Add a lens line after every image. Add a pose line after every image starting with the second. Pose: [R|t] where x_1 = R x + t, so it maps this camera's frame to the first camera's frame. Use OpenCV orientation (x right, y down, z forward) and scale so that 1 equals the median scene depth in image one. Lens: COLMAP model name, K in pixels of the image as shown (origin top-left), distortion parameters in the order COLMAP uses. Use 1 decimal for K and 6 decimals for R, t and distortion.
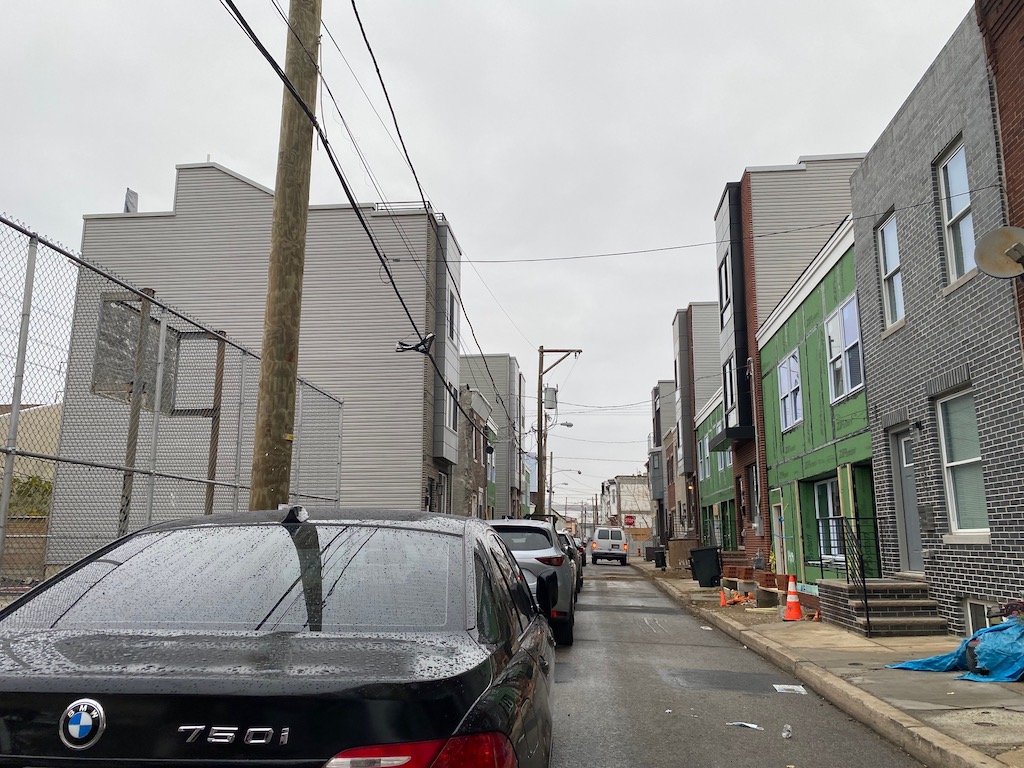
lens RADIAL K [[775.0, 0, 512.0], [0, 775.0, 384.0], [0, 0, 1]] dist [-0.002140, -0.001833]
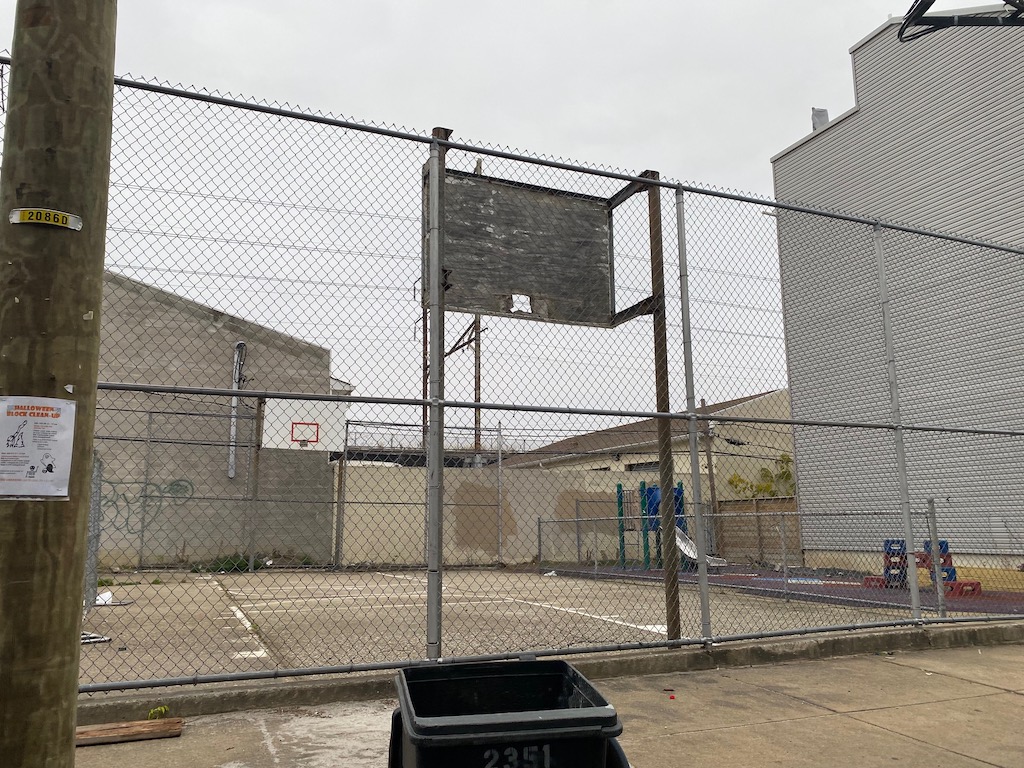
lens RADIAL K [[775.0, 0, 512.0], [0, 775.0, 384.0], [0, 0, 1]] dist [-0.002140, -0.001833]
pose [[0.491156, -0.152288, -0.857656, 0.045658], [0.183838, 0.980544, -0.068830, 0.068150], [0.851451, -0.123864, 0.509597, 0.326474]]
